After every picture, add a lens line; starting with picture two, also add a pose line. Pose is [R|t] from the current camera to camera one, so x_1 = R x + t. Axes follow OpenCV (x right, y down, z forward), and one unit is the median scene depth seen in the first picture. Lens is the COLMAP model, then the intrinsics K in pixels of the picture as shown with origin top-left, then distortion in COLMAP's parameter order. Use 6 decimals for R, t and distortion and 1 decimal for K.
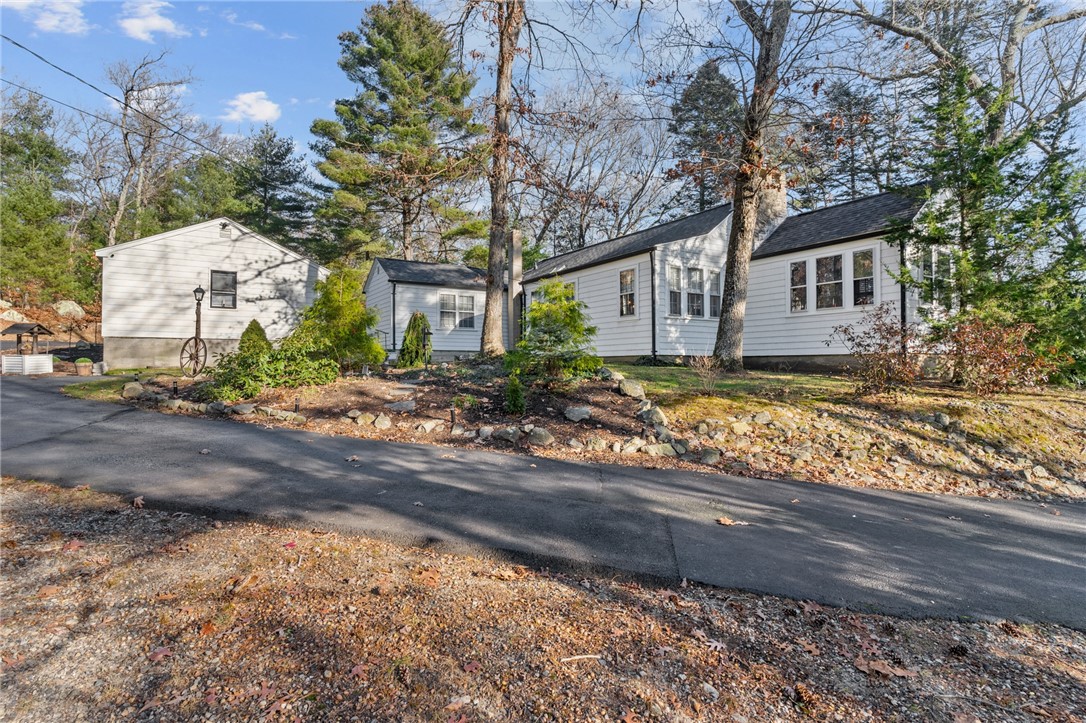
lens RADIAL K [[523.2, 0, 523.9], [0, 523.2, 347.9], [0, 0, 1]] dist [-0.000502, -0.000402]
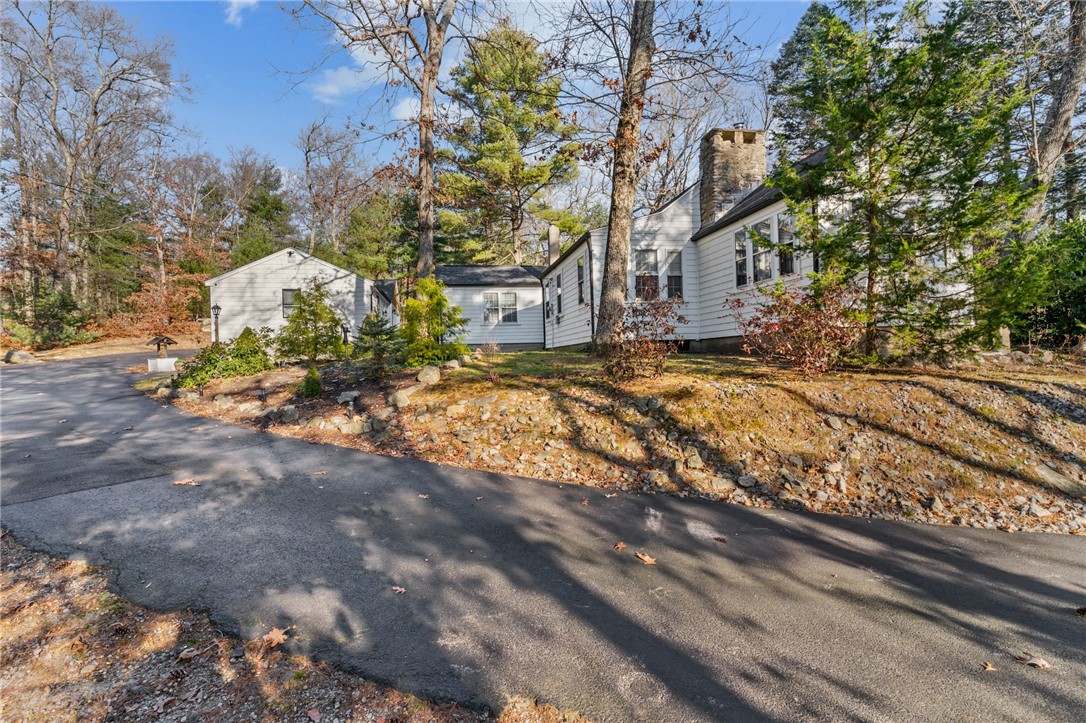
lens RADIAL K [[496.2, 0, 543.0], [0, 496.2, 361.5], [0, 0, 1]] dist [-0.001986, -0.000207]
pose [[0.934088, -0.022981, -0.356304, 0.432528], [0.038511, 0.998589, 0.036551, 0.011146], [0.354961, -0.047863, 0.933655, 0.065820]]
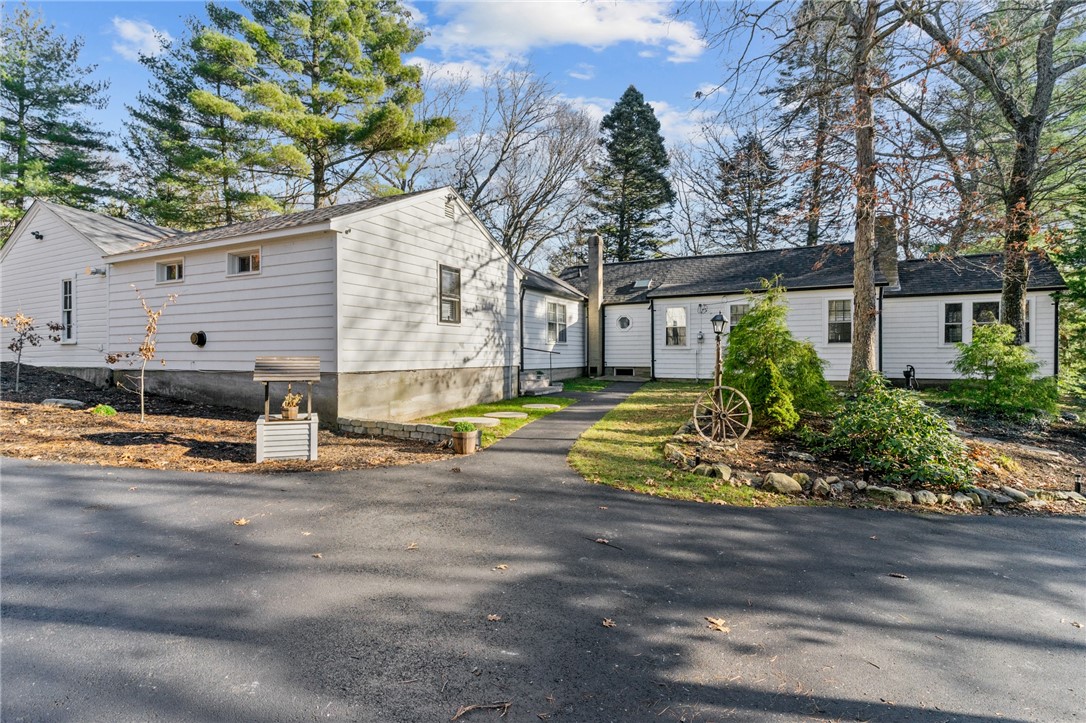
lens RADIAL K [[523.2, 0, 523.9], [0, 523.2, 347.9], [0, 0, 1]] dist [-0.000502, -0.000402]
pose [[0.867644, 0.003291, 0.497175, -0.809471], [-0.013191, 0.999778, 0.016403, -0.055921], [-0.497011, -0.020790, 0.867495, 0.365745]]
